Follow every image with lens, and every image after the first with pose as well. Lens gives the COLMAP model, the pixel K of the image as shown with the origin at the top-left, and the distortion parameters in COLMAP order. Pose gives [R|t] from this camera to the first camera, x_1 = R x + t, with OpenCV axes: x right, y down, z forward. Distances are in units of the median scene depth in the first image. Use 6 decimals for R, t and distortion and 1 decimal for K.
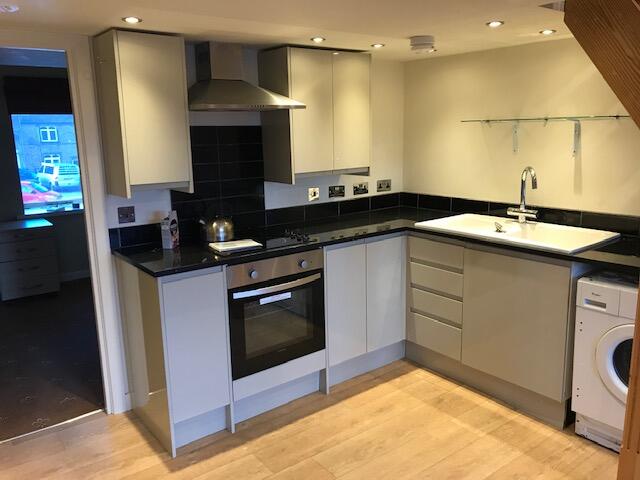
lens RADIAL K [[521.4, 0, 320.0], [0, 521.4, 240.0], [0, 0, 1]] dist [0.003765, -0.000789]
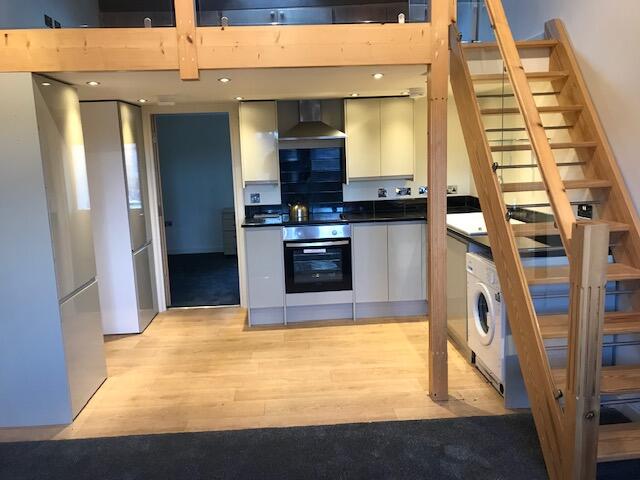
lens RADIAL K [[521.4, 0, 320.0], [0, 521.4, 240.0], [0, 0, 1]] dist [0.003765, -0.000789]
pose [[0.829390, 0.083939, -0.552328, 0.806441], [-0.093555, 0.995555, 0.010812, 0.053017], [0.550780, 0.042705, 0.833557, -0.376111]]
